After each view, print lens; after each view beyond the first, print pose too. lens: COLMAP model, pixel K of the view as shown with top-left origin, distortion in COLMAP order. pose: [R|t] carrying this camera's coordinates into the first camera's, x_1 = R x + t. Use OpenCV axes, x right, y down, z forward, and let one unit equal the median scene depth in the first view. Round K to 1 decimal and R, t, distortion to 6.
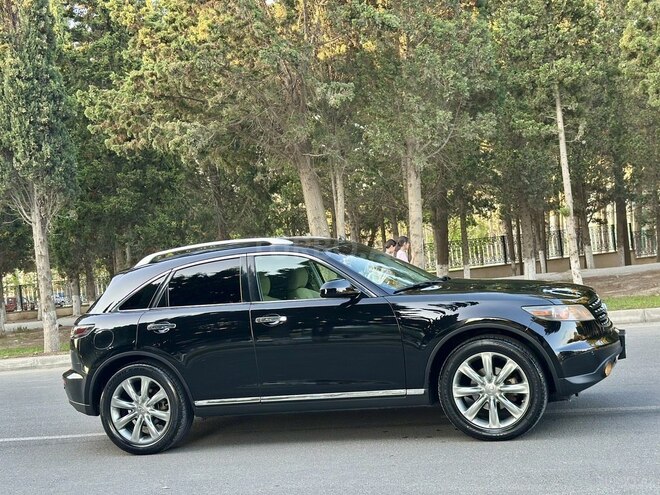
lens RADIAL K [[937.2, 0, 332.1], [0, 937.2, 248.8], [0, 0, 1]] dist [0.217654, -0.458570]
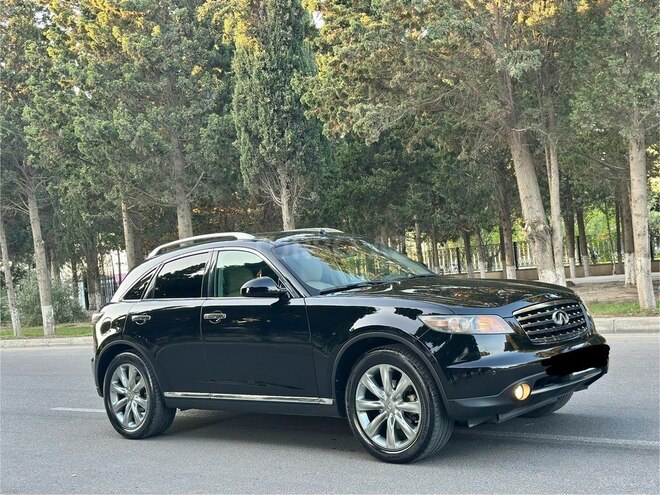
lens RADIAL K [[937.2, 0, 332.1], [0, 937.2, 248.8], [0, 0, 1]] dist [0.217654, -0.458570]
pose [[0.905990, 0.012781, -0.423106, 0.235304], [0.000868, 0.999486, 0.032051, -0.013929], [0.423298, -0.029405, 0.905513, 0.079988]]
